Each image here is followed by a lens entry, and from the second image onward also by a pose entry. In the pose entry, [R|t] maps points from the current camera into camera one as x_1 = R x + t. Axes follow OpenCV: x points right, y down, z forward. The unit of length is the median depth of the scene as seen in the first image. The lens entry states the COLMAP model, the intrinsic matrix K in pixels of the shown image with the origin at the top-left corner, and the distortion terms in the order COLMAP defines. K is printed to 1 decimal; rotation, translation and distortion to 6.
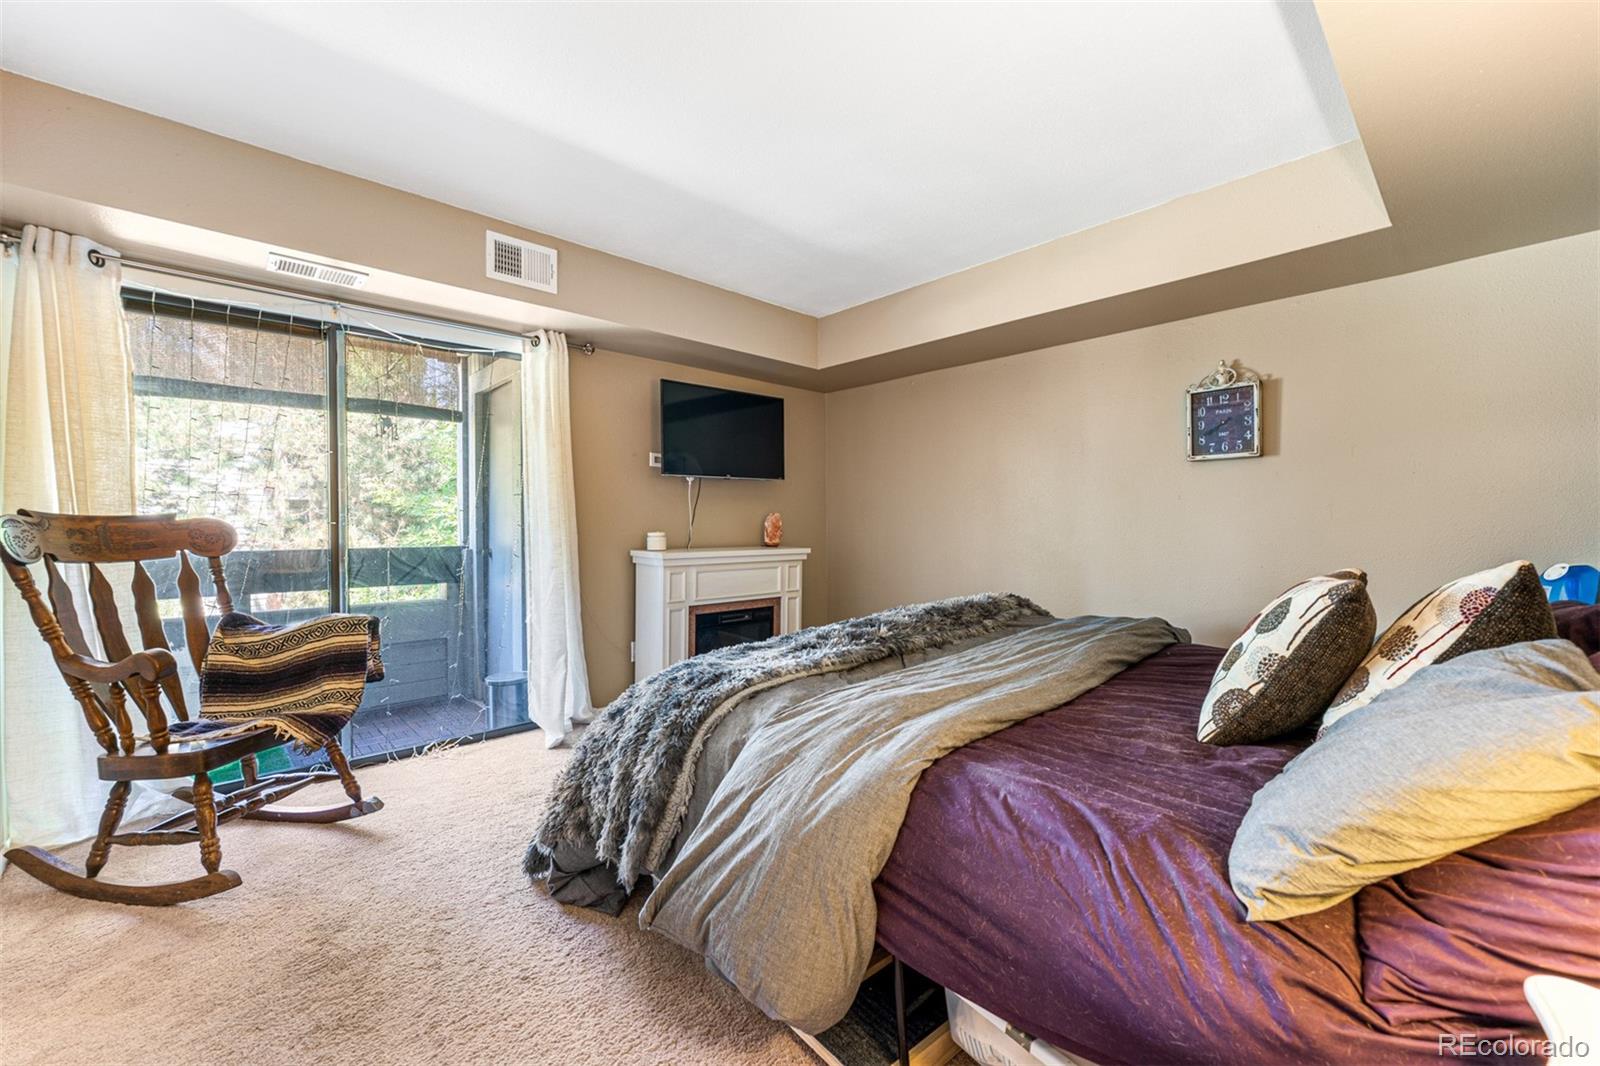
lens RADIAL K [[641.5, 0, 800.0], [0, 641.5, 518.5], [0, 0, 1]] dist [0.001095, 0.000285]
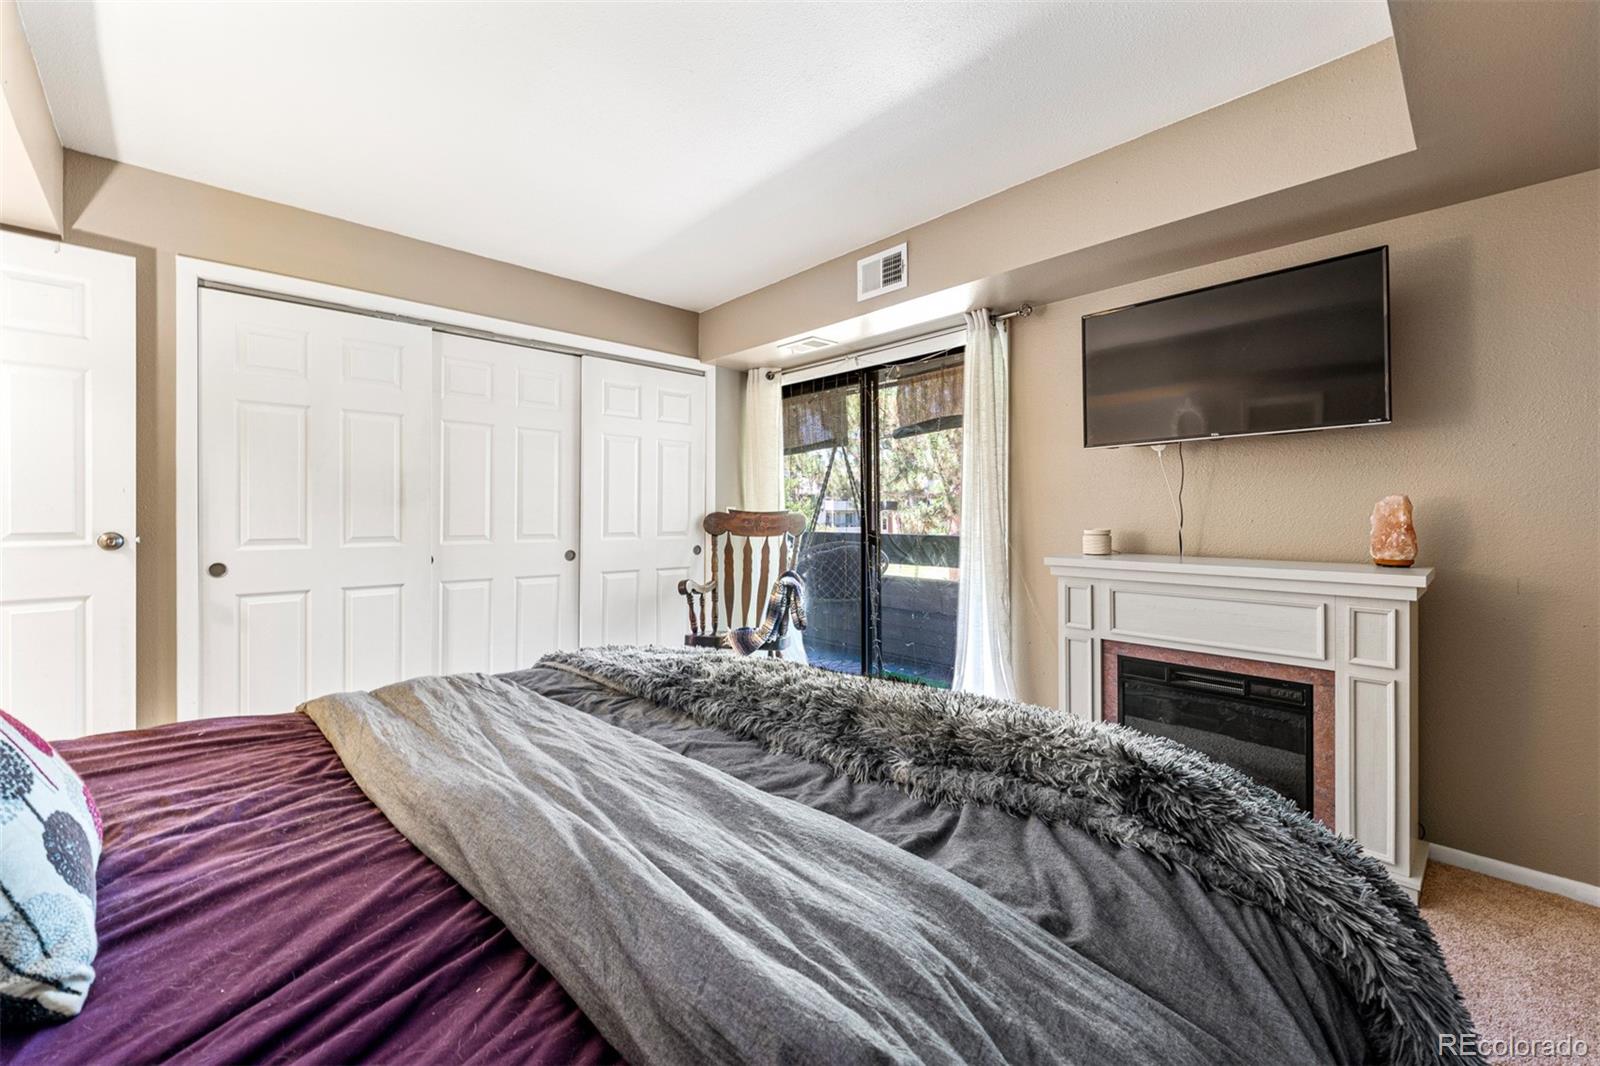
lens RADIAL K [[641.5, 0, 800.0], [0, 641.5, 518.5], [0, 0, 1]] dist [0.001095, 0.000285]
pose [[0.007252, 0.011828, -0.999904, 0.626787], [0.015266, 0.999812, 0.011937, -0.005611], [0.999857, -0.015351, 0.007070, 0.846411]]
